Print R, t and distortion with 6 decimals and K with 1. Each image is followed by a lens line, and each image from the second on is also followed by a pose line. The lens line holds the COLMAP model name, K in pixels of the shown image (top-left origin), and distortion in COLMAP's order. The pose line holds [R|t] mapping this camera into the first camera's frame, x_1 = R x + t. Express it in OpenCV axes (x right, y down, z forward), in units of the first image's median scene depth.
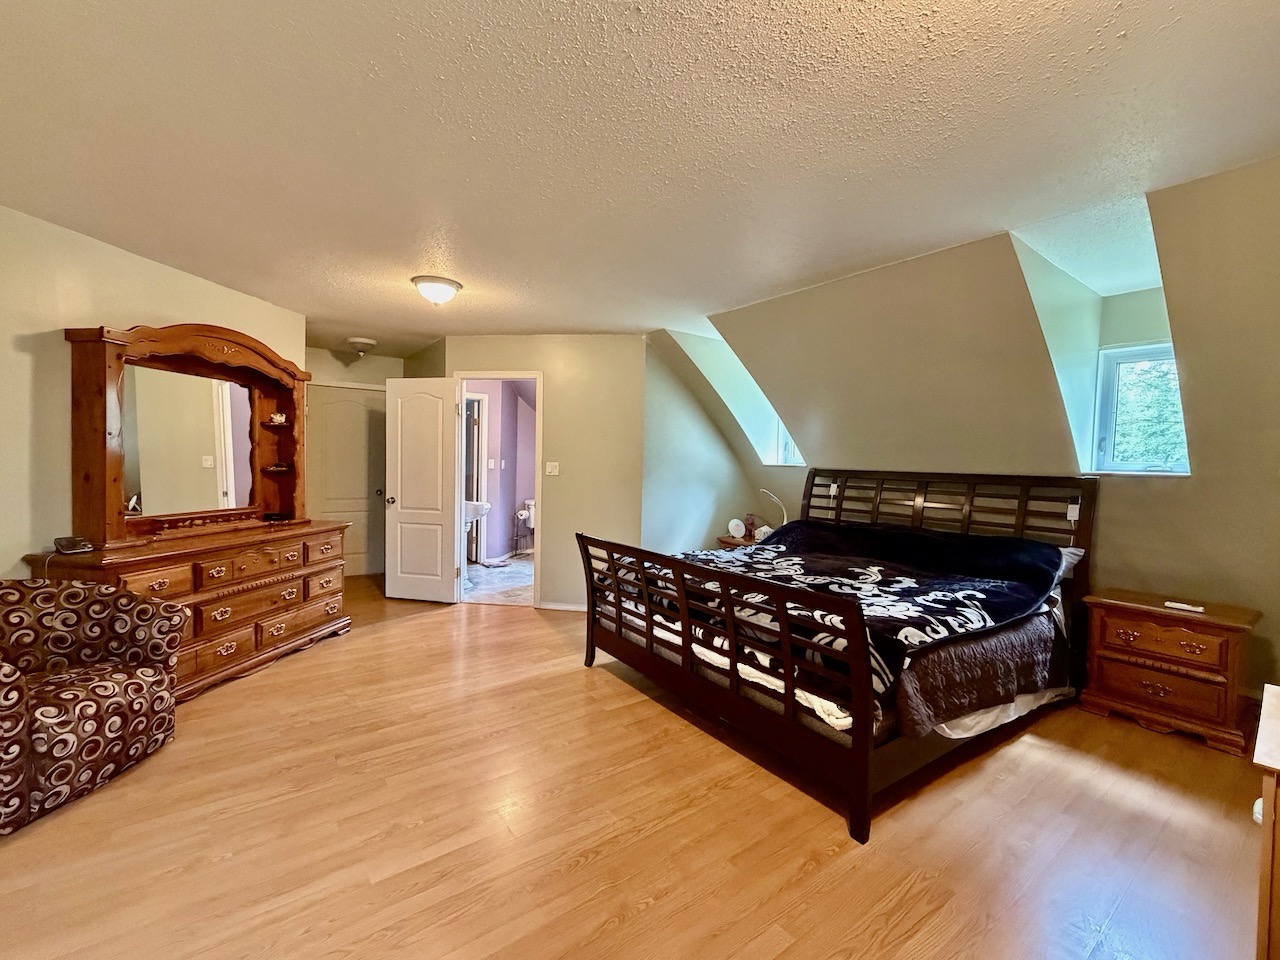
lens RADIAL K [[553.0, 0, 640.0], [0, 553.0, 480.0], [0, 0, 1]] dist [0.000018, -0.000162]
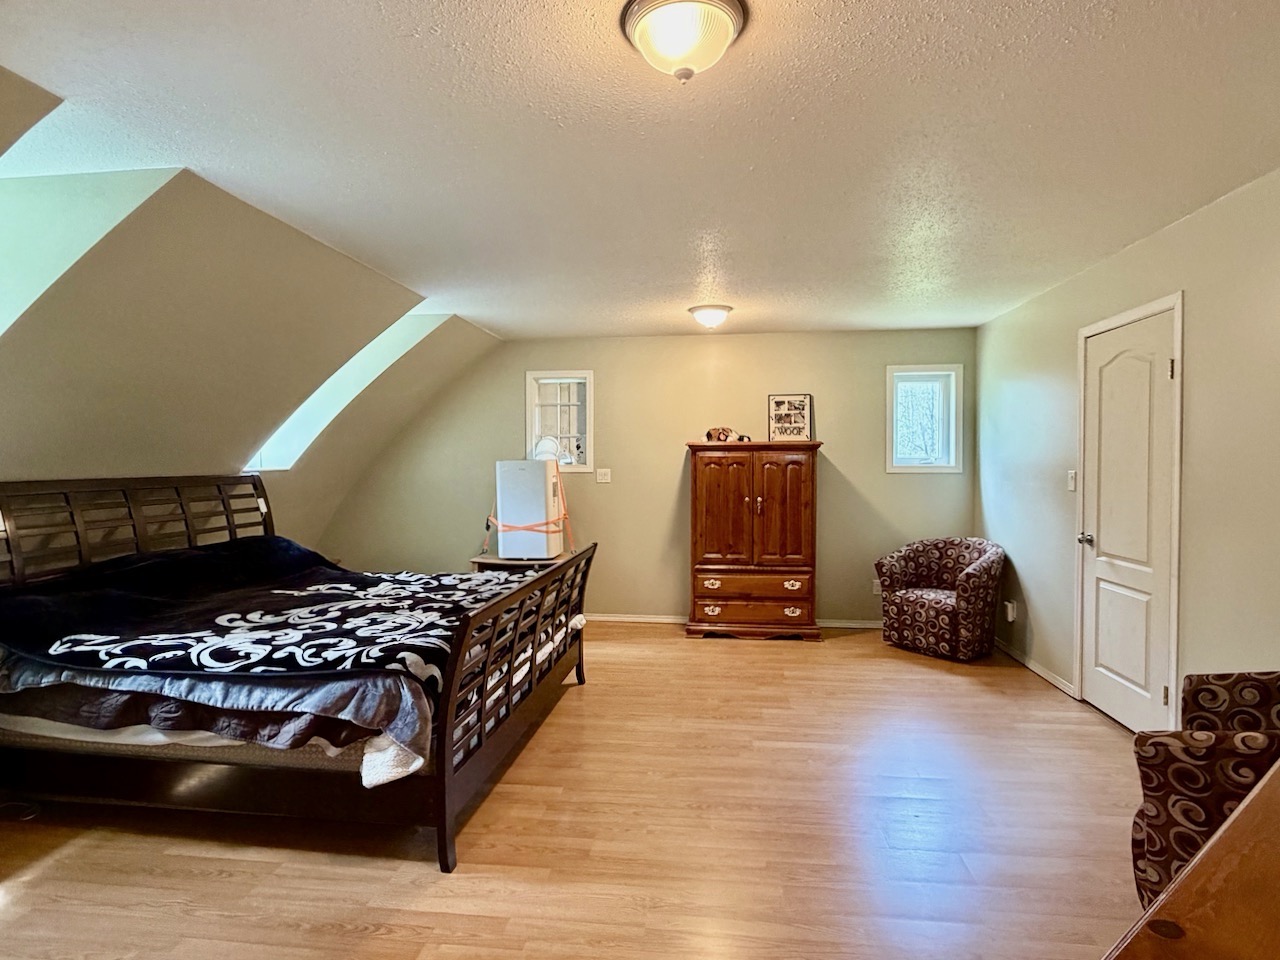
lens RADIAL K [[692.0, 0, 640.0], [0, 692.0, 480.0], [0, 0, 1]] dist [0.000442, -0.000045]
pose [[-0.726072, -0.037158, 0.686614, -0.857751], [0.015758, 0.997377, 0.070640, -0.092145], [-0.687438, 0.062110, -0.723582, 1.731220]]
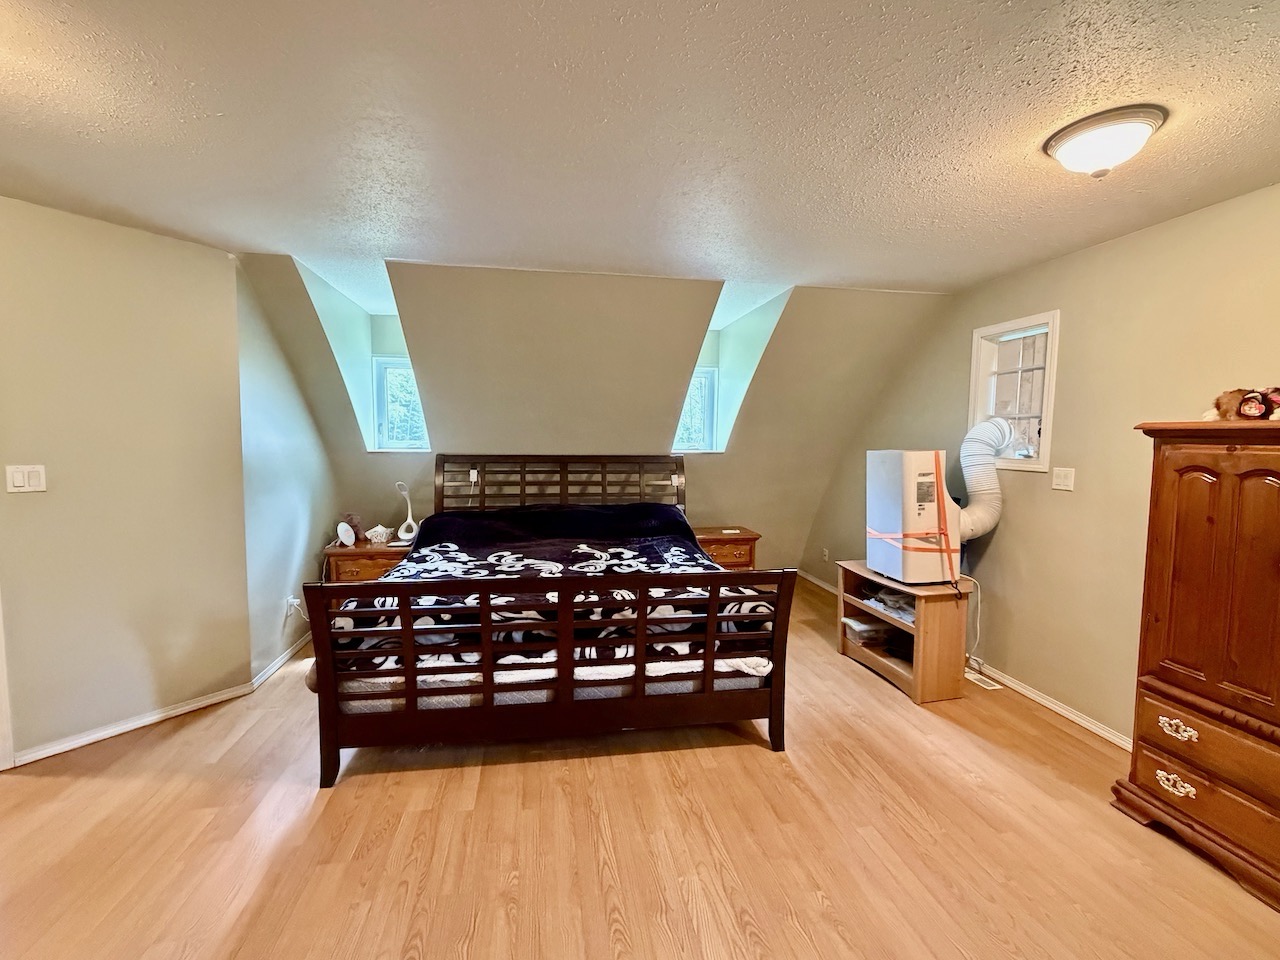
lens RADIAL K [[553.0, 0, 640.0], [0, 553.0, 480.0], [0, 0, 1]] dist [0.000018, -0.000162]
pose [[0.446566, -0.086190, 0.890590, -0.611189], [0.036194, 0.996275, 0.078269, -0.065737], [-0.894018, -0.002718, 0.448022, 0.516554]]
